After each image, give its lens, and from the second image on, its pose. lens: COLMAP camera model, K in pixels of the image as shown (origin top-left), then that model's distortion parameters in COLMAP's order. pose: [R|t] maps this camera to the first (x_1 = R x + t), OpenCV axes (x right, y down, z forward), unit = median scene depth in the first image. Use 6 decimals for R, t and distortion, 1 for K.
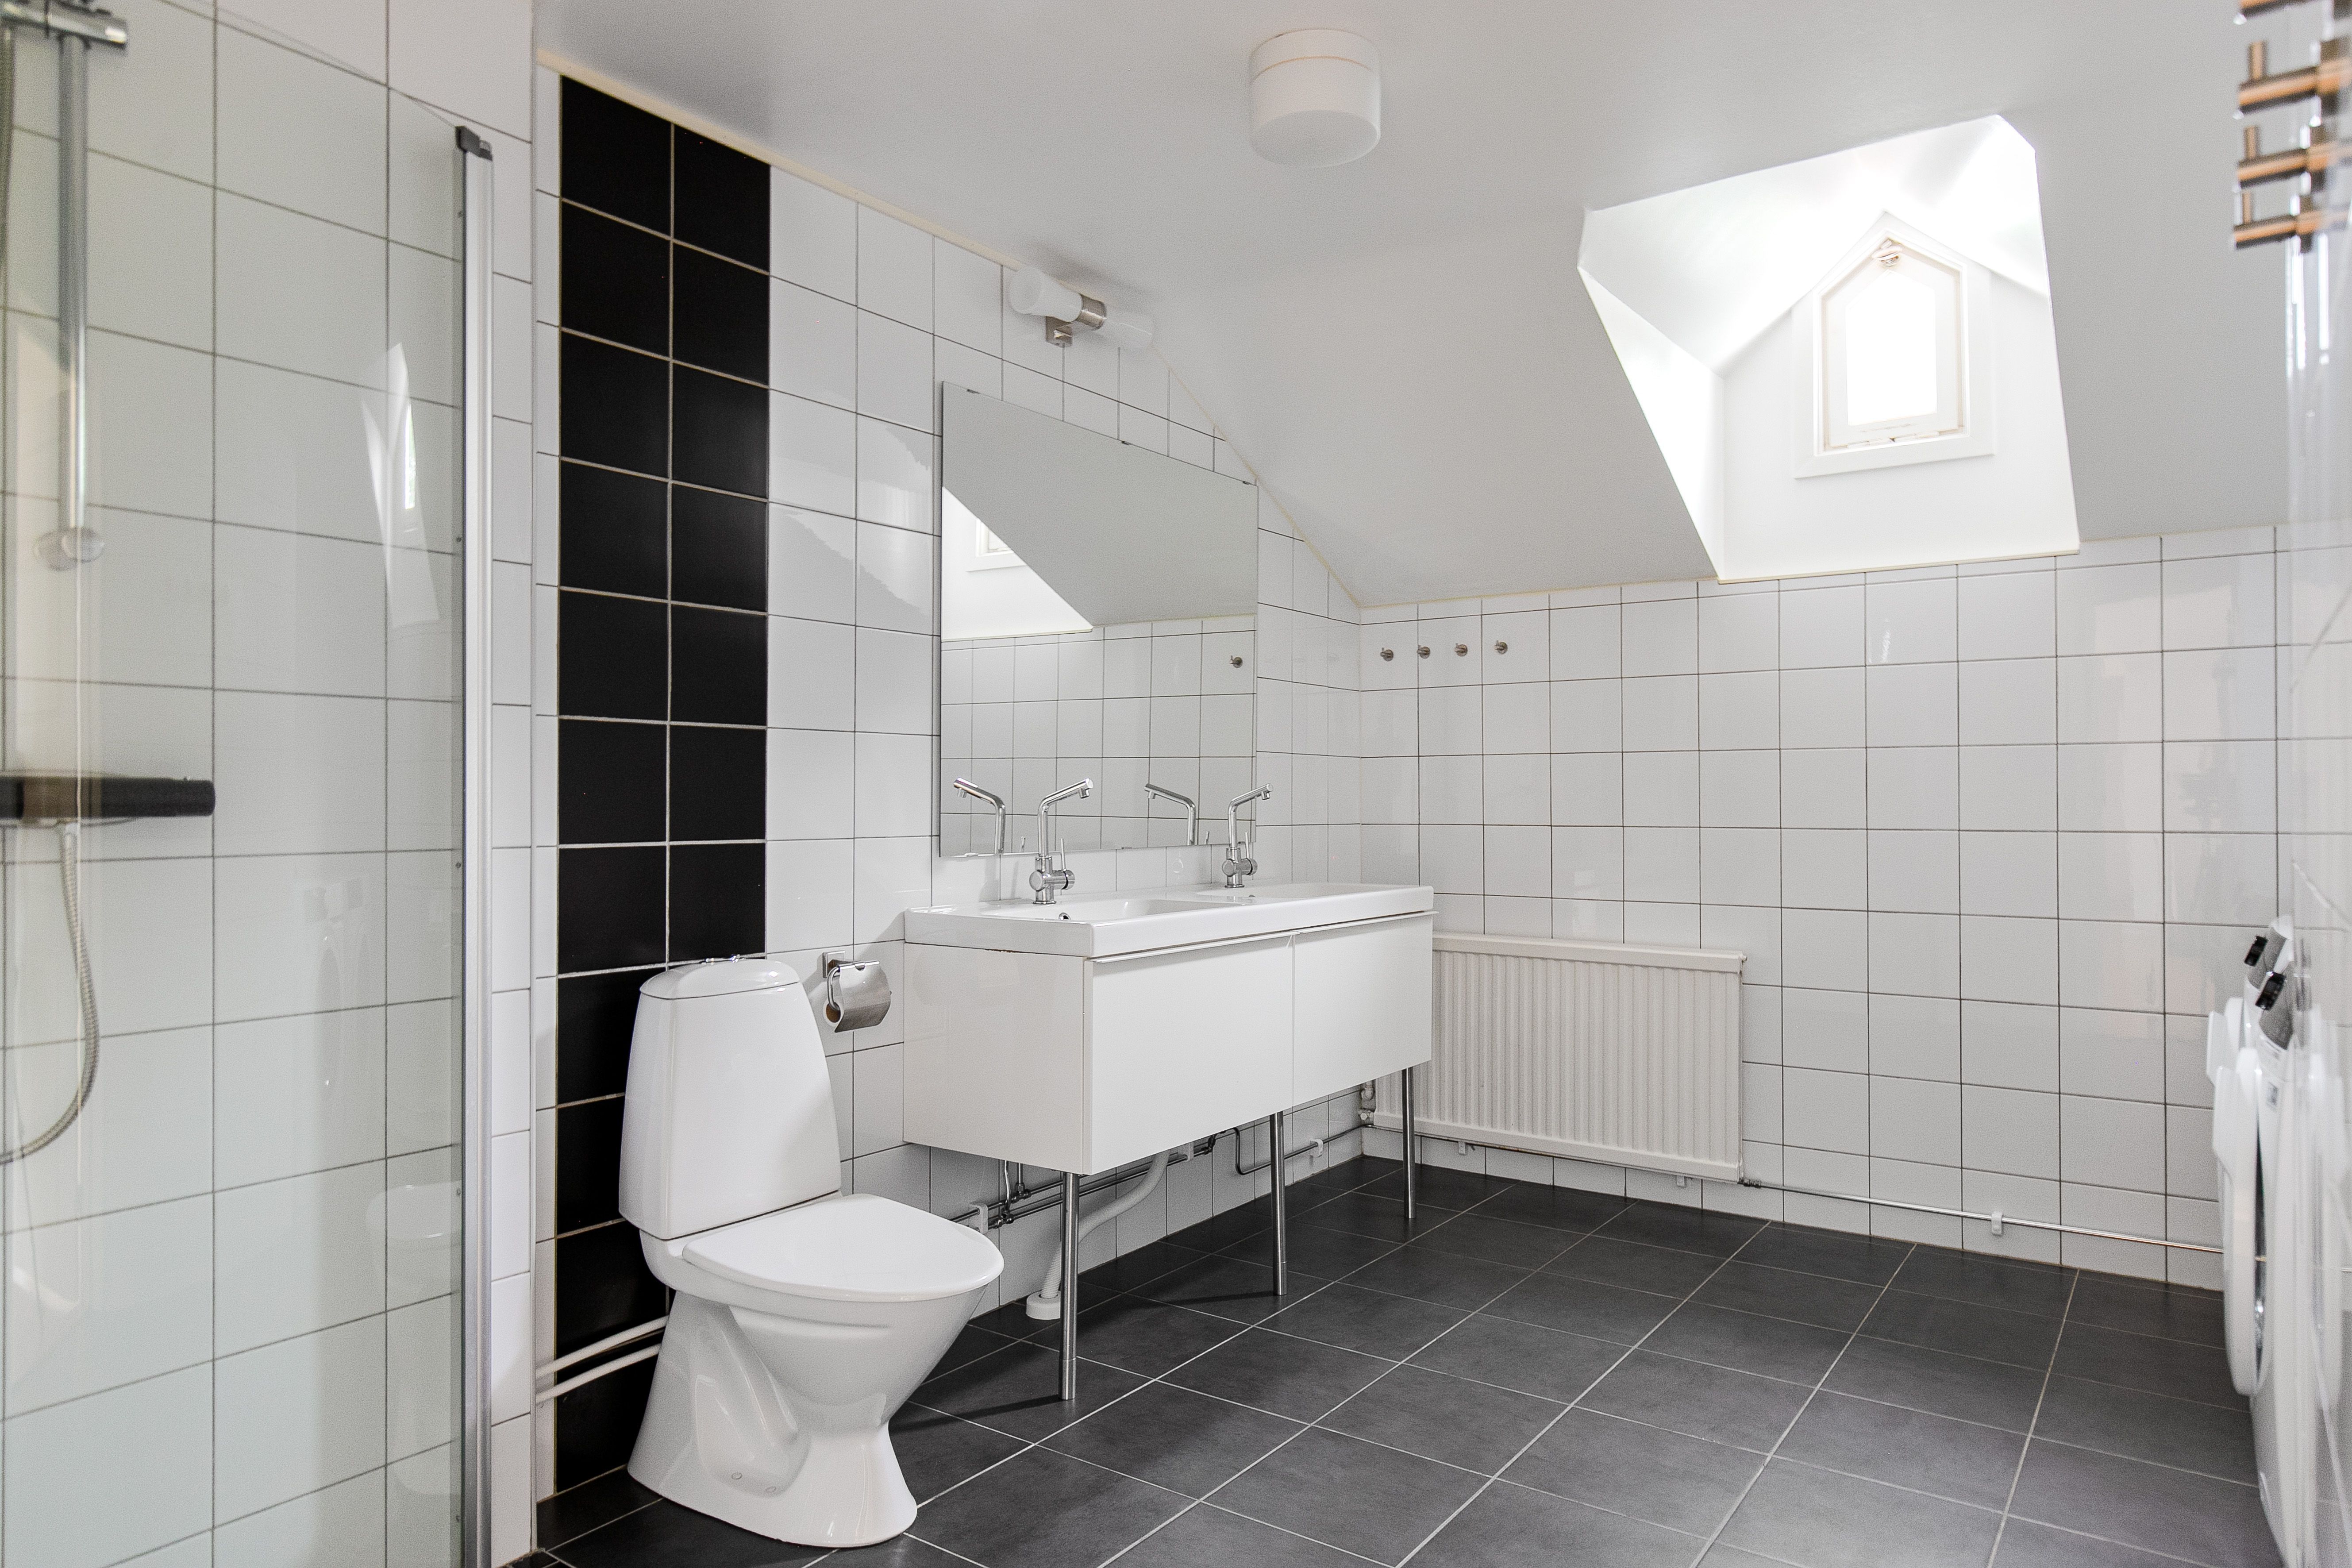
lens RADIAL K [[1455.5, 0, 1176.0], [0, 1455.5, 784.0], [0, 0, 1]] dist [0.002014, 0.000519]
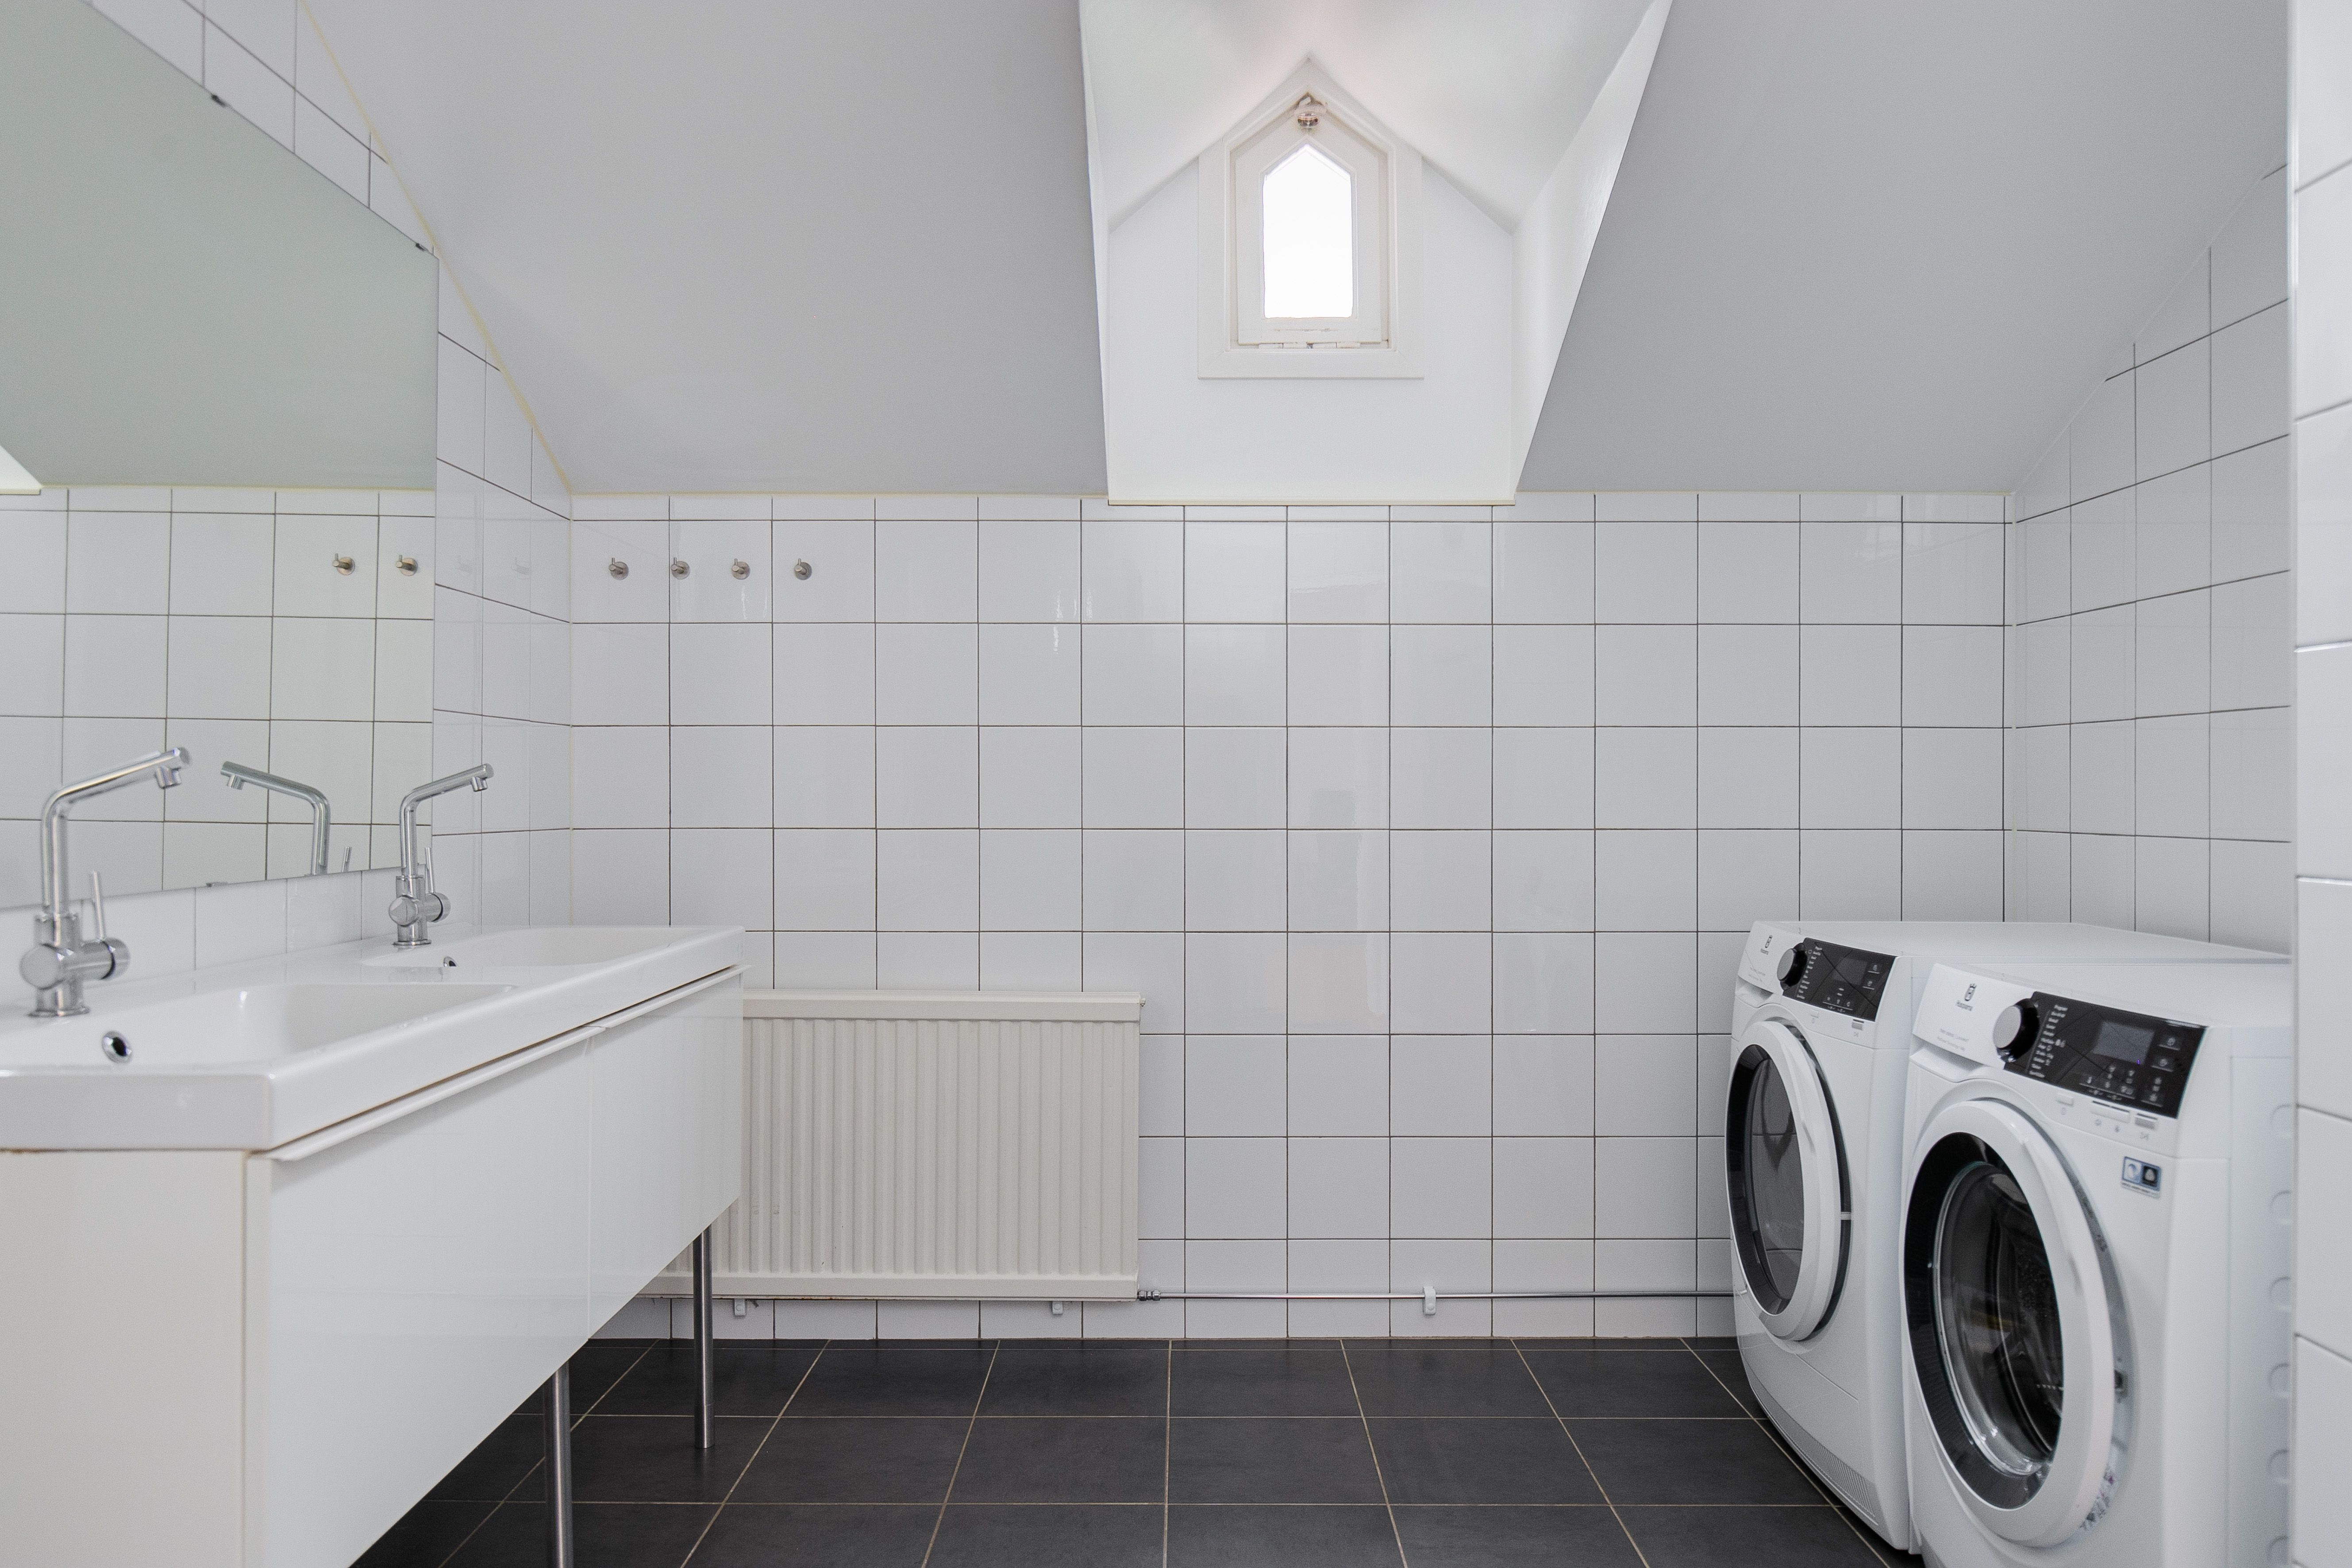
lens RADIAL K [[1600.5, 0, 1176.0], [0, 1600.5, 784.0], [0, 0, 1]] dist [-0.001757, 0.002047]
pose [[0.811904, 0.003521, 0.583780, -0.082812], [-0.007427, 0.999963, 0.004298, 0.002960], [-0.583744, -0.007825, 0.811900, 0.315601]]
